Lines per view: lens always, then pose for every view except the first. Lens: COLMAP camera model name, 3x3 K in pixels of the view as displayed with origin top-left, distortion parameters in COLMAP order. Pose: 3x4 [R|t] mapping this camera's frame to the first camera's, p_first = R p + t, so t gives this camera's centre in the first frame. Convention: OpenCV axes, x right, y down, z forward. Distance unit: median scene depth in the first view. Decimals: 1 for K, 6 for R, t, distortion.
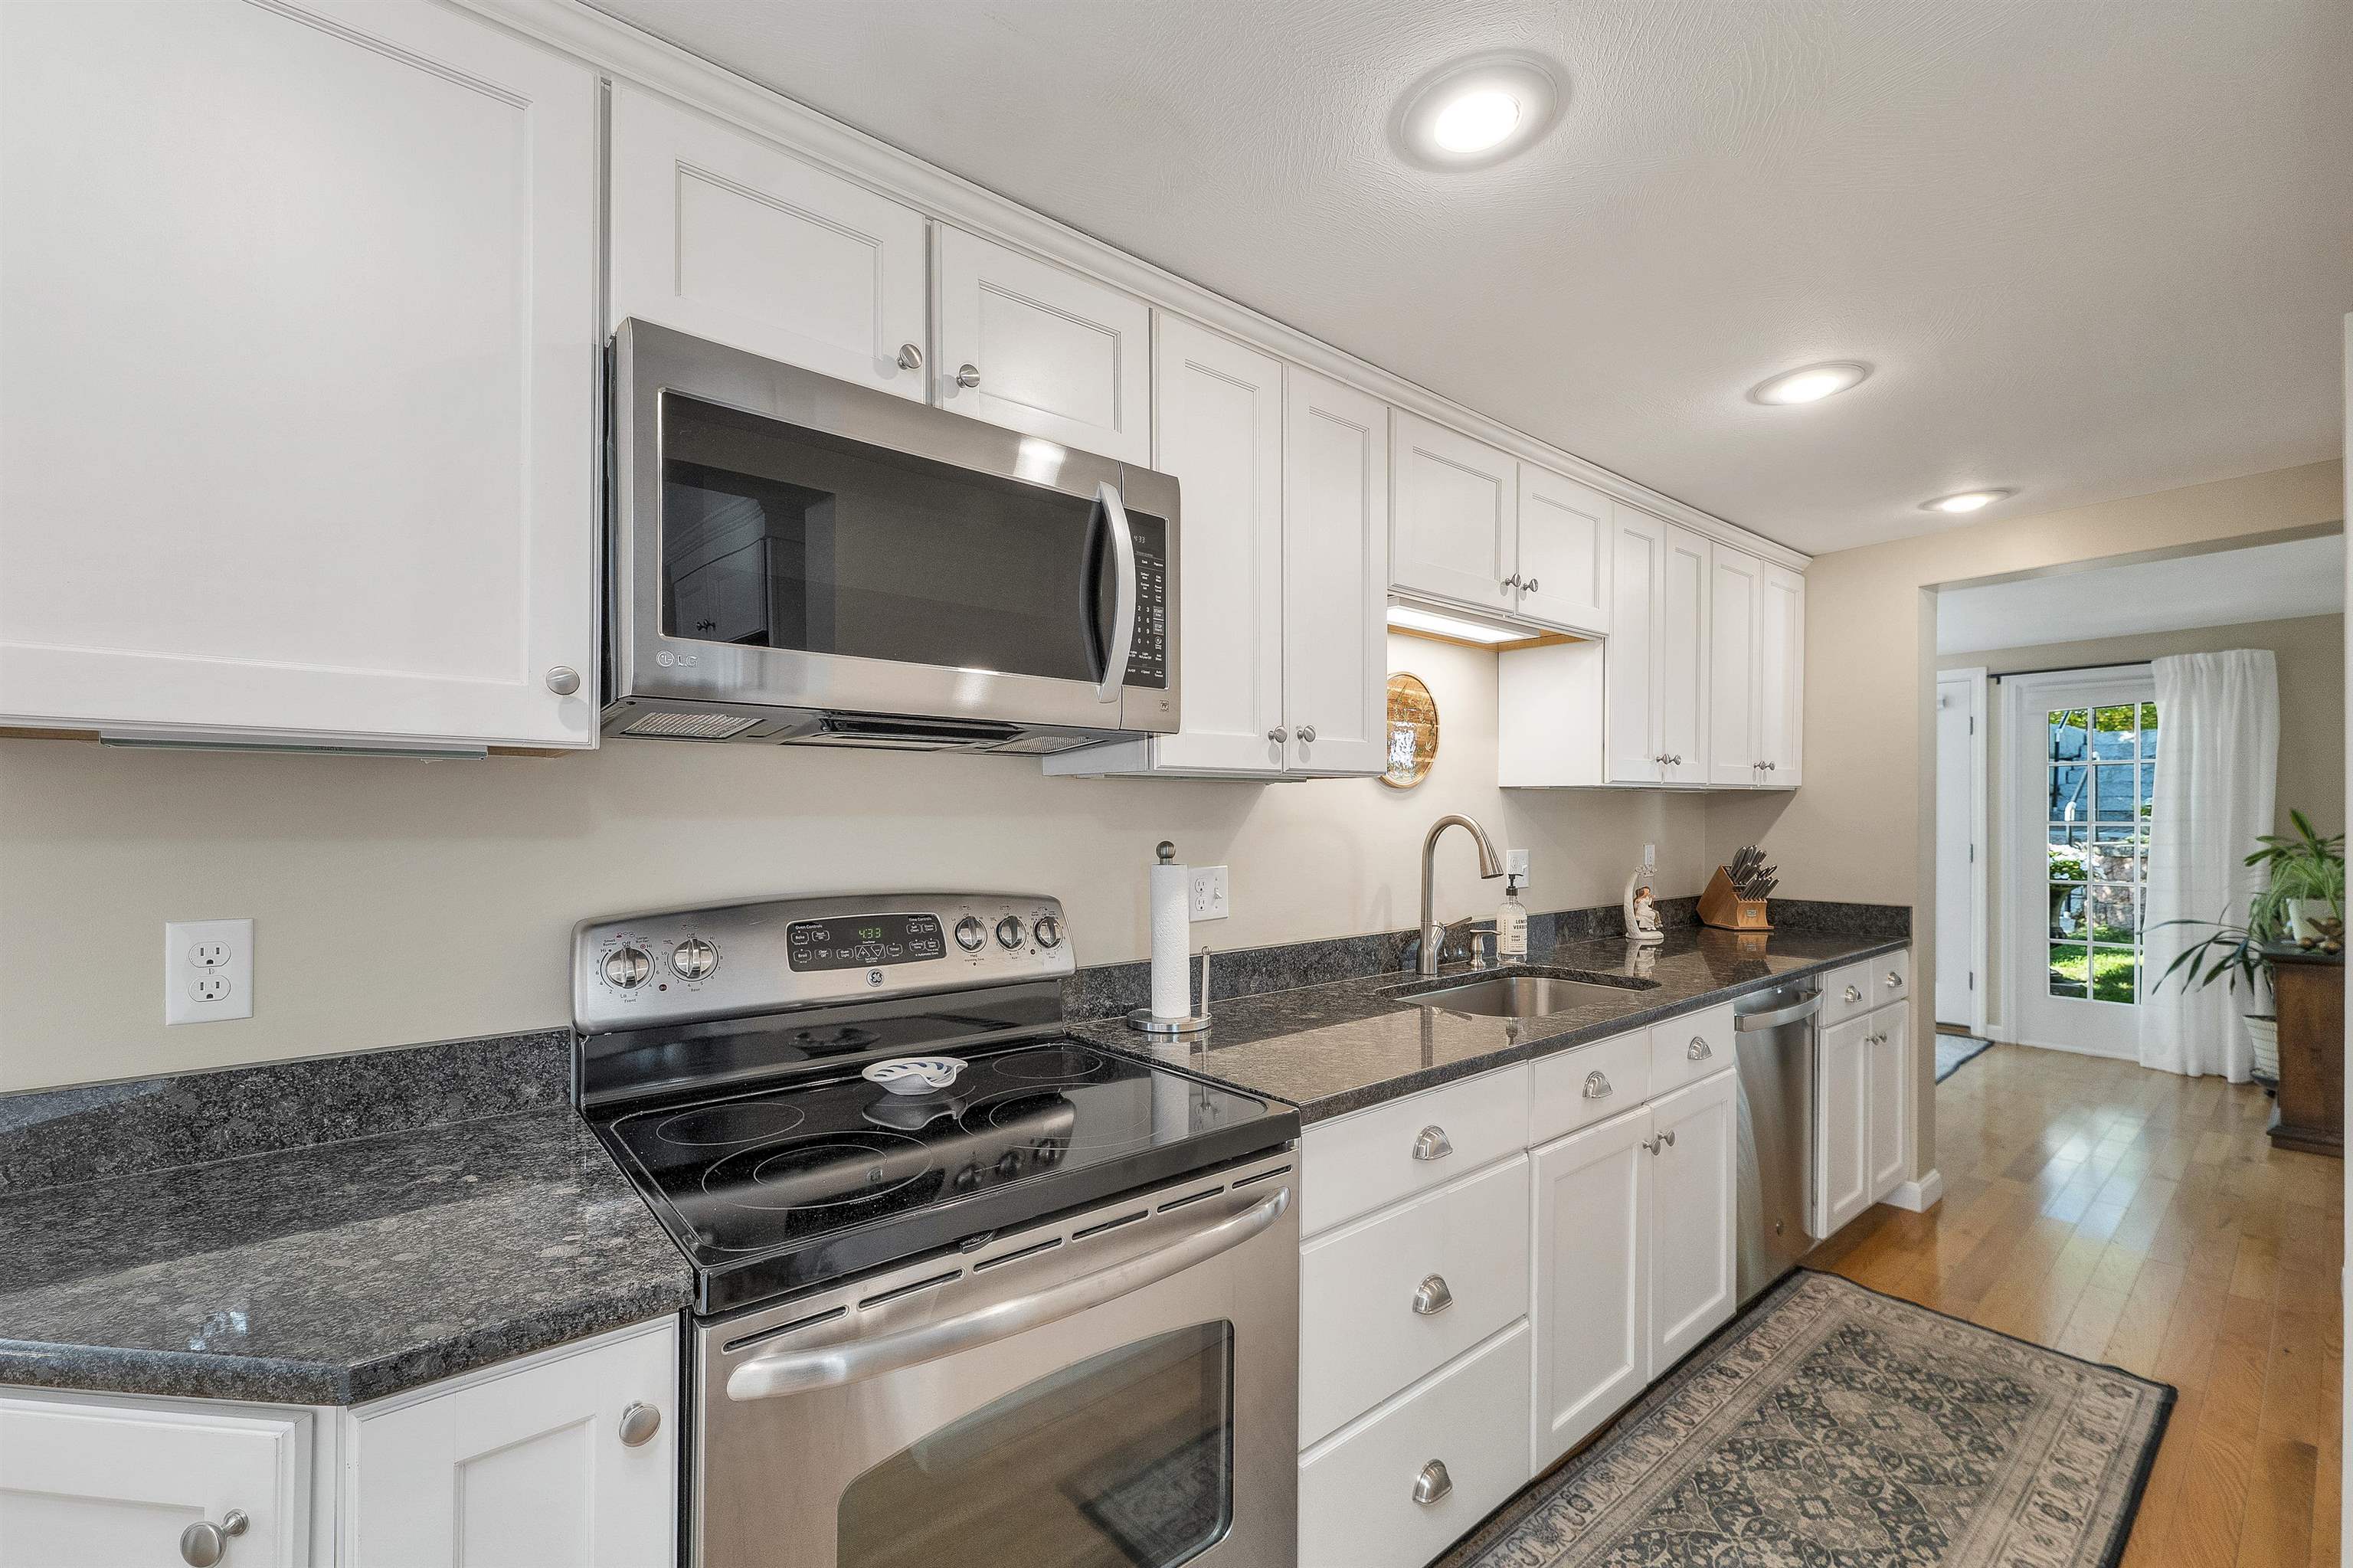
lens RADIAL K [[967.0, 0, 1172.1], [0, 967.0, 807.8], [0, 0, 1]] dist [0.003238, 0.000148]
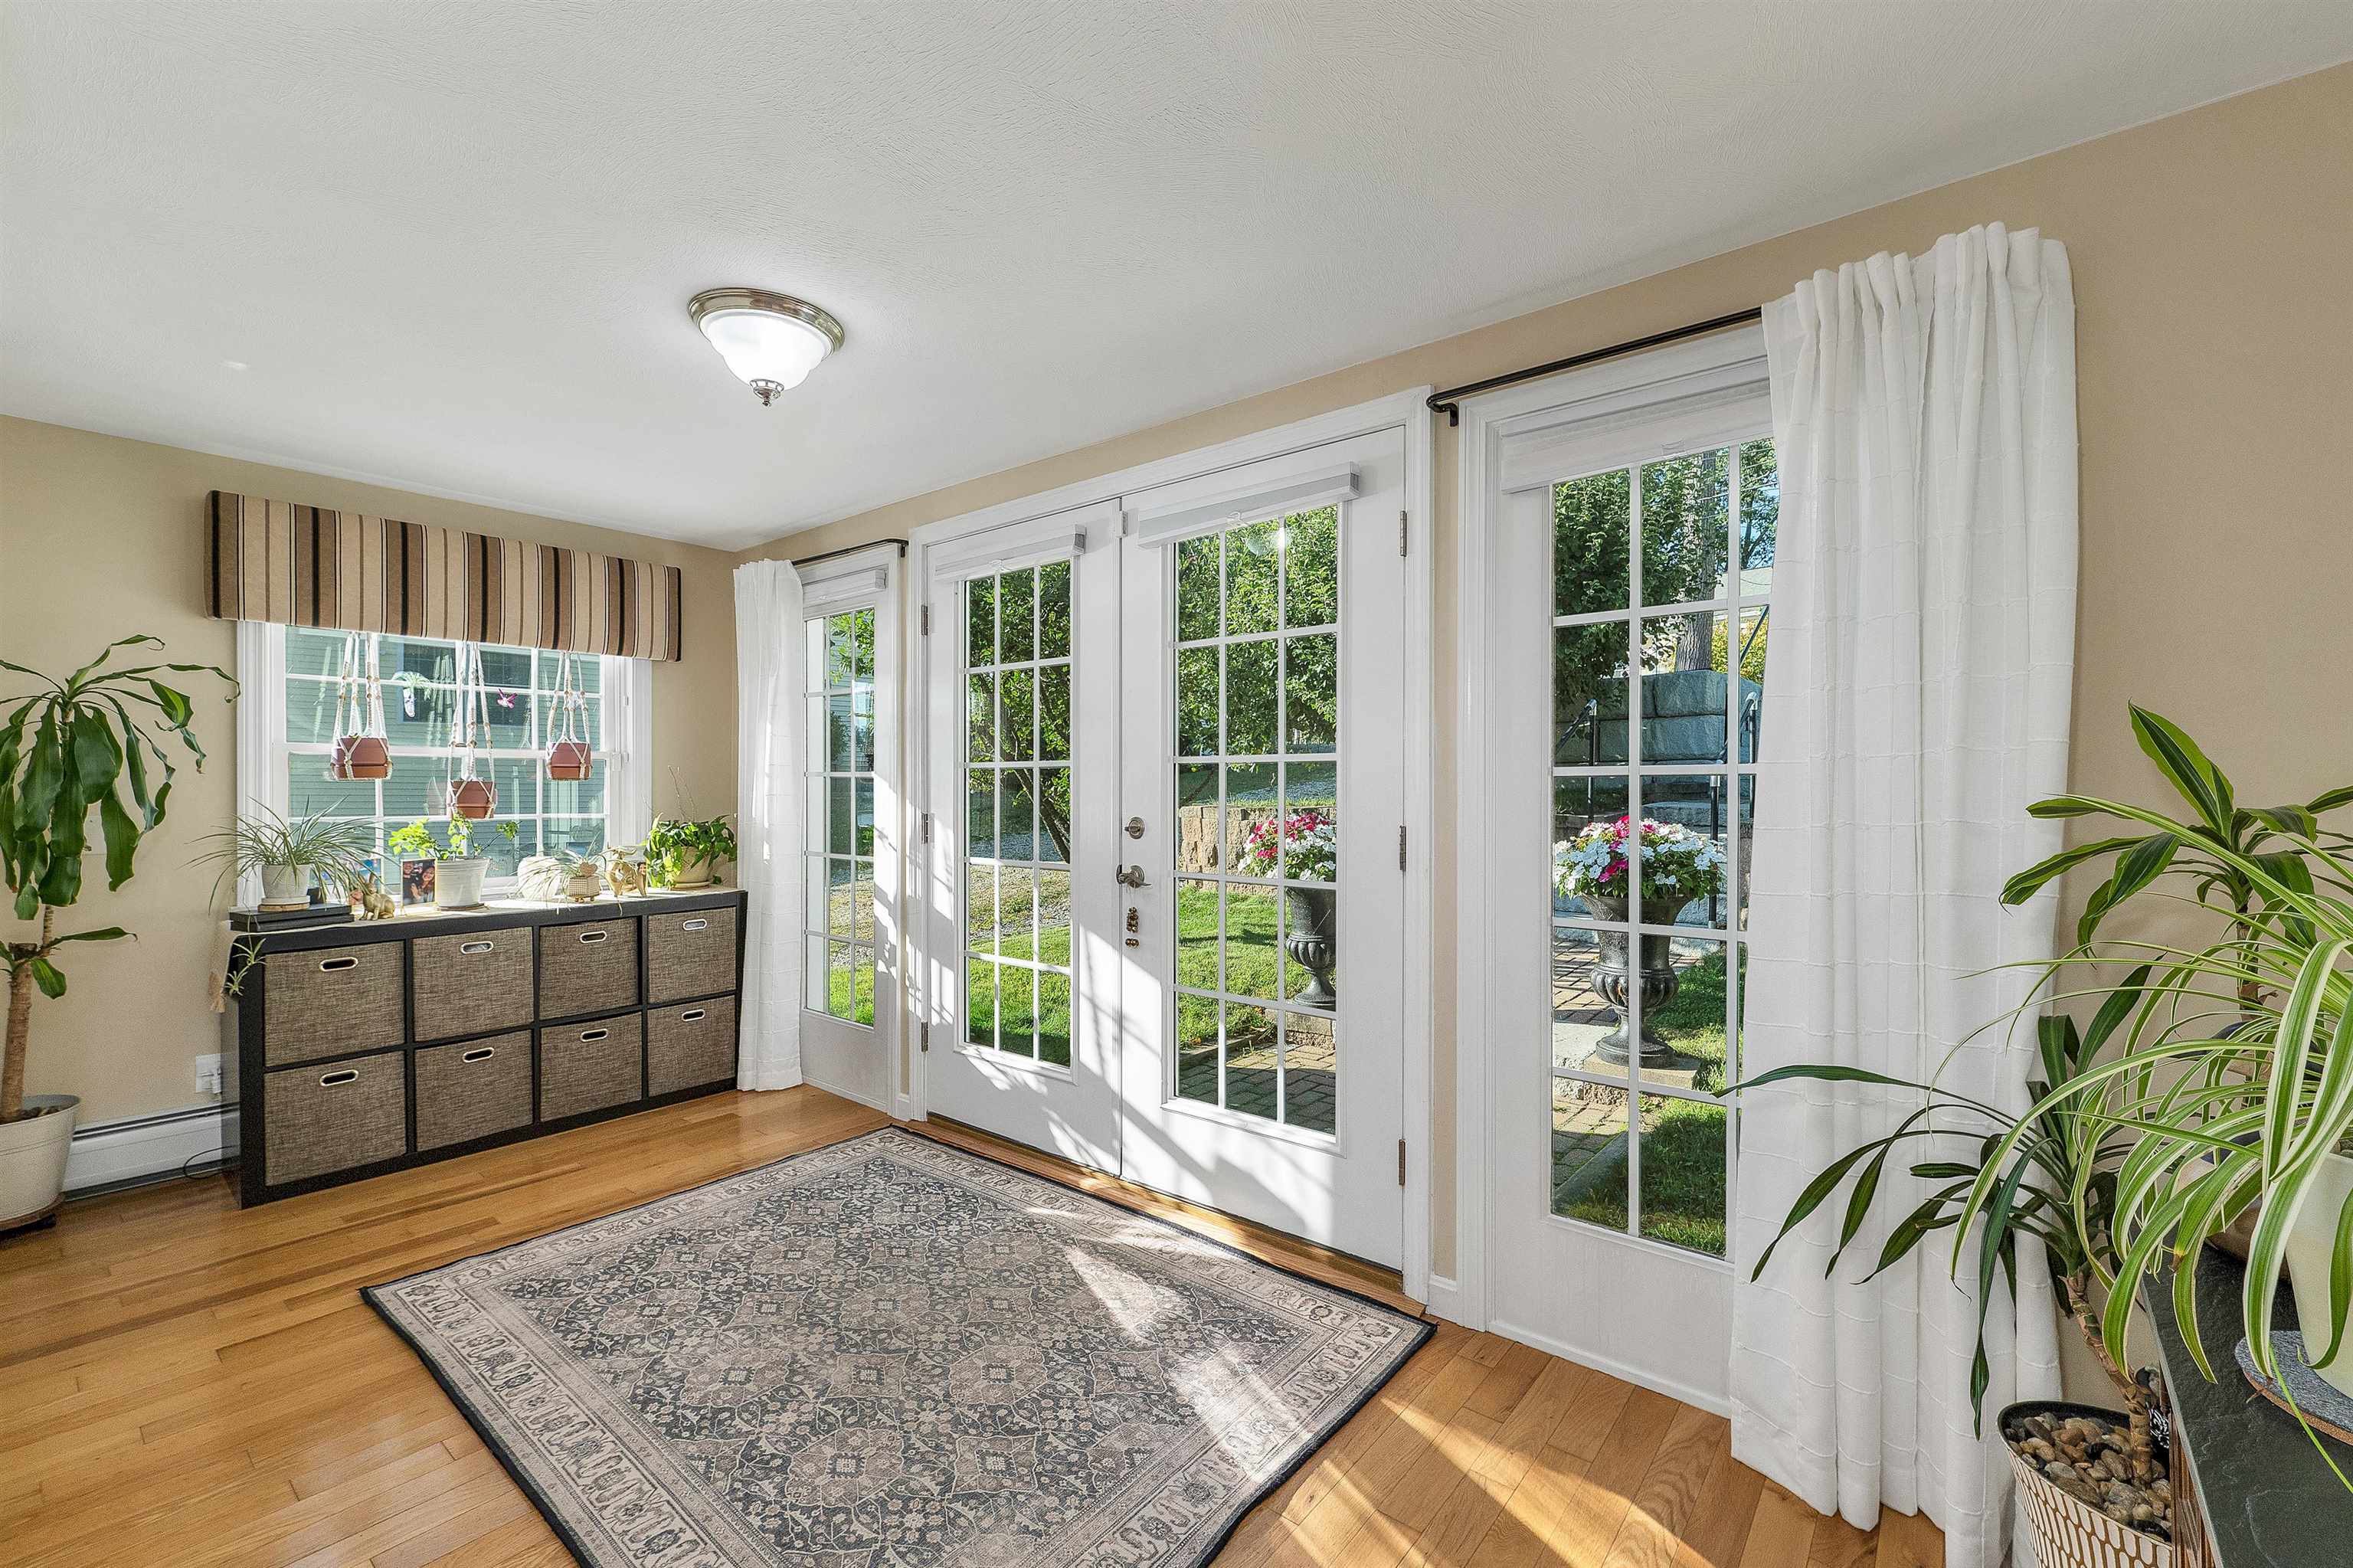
lens RADIAL K [[973.3, 0, 1190.9], [0, 973.3, 783.2], [0, 0, 1]] dist [0.001220, 0.000374]
pose [[0.980105, -0.001920, 0.198473, 0.772103], [0.000723, 0.999981, 0.006102, 0.019376], [-0.198481, -0.005837, 0.980087, 0.726945]]
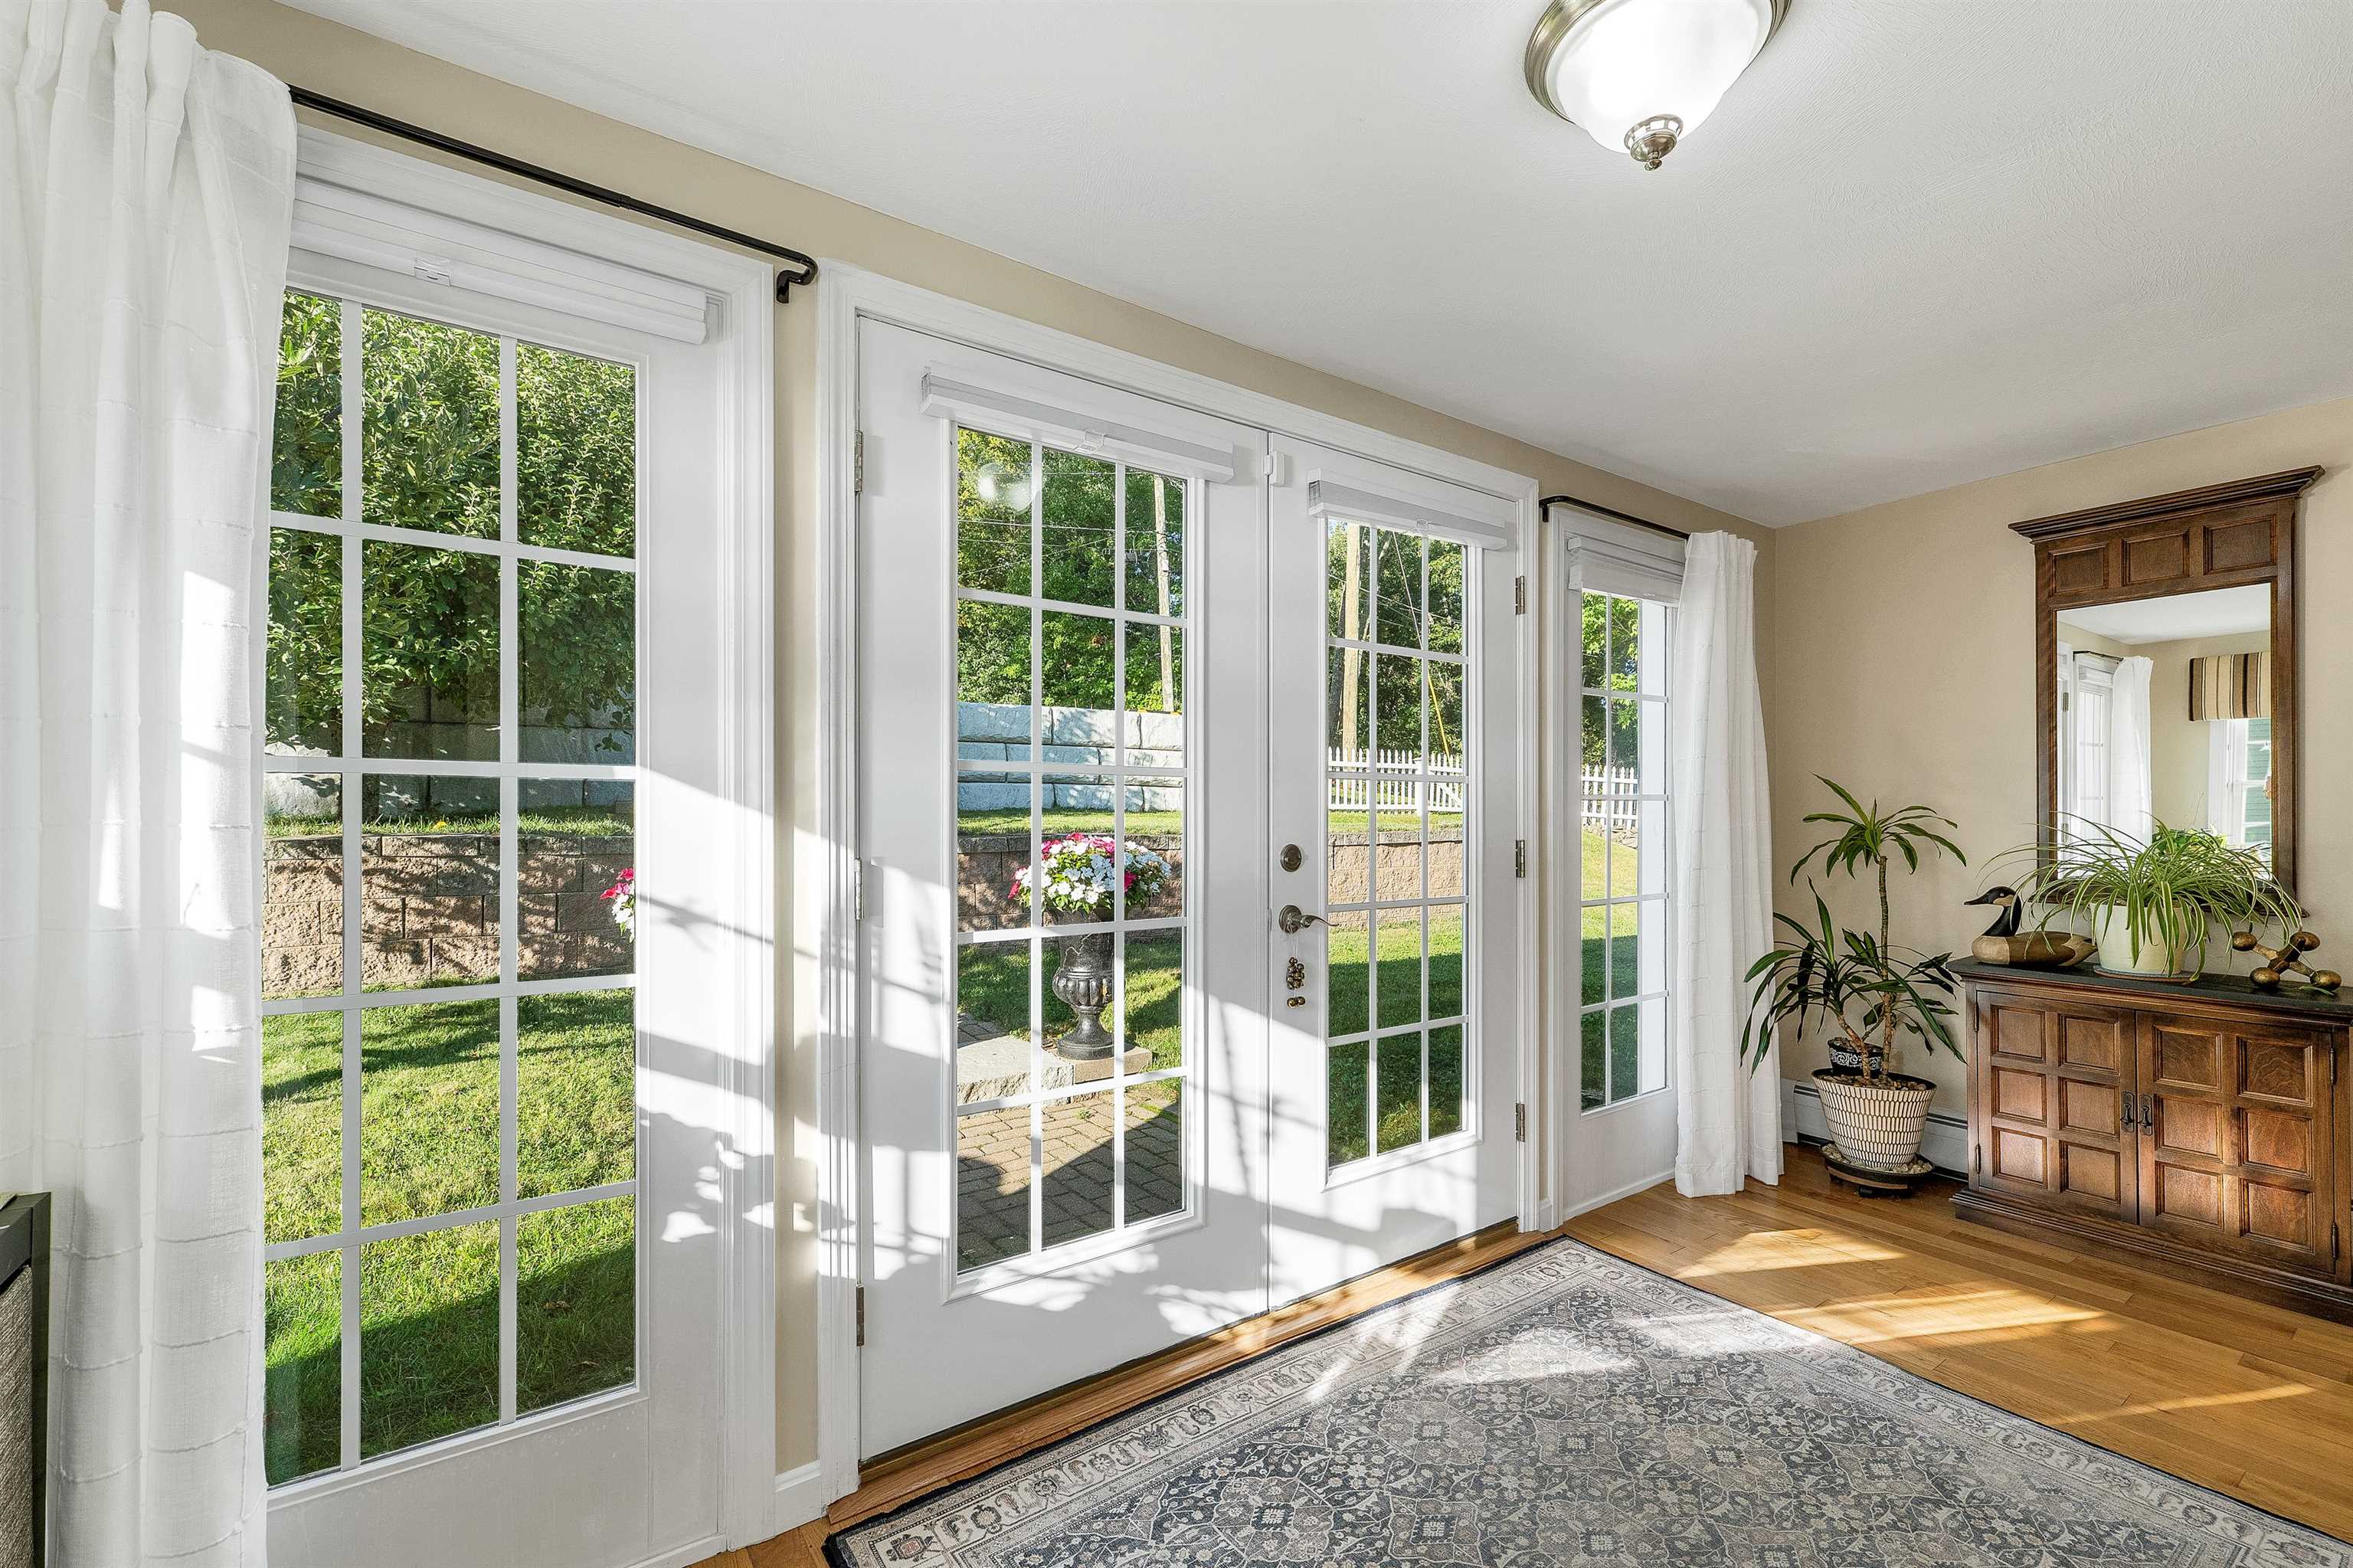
lens RADIAL K [[967.0, 0, 1172.1], [0, 967.0, 807.8], [0, 0, 1]] dist [0.003238, 0.000148]
pose [[0.100409, 0.005727, 0.994930, 0.379952], [-0.005194, 0.999973, -0.005231, 0.028900], [-0.994933, -0.004643, 0.100436, 1.327680]]
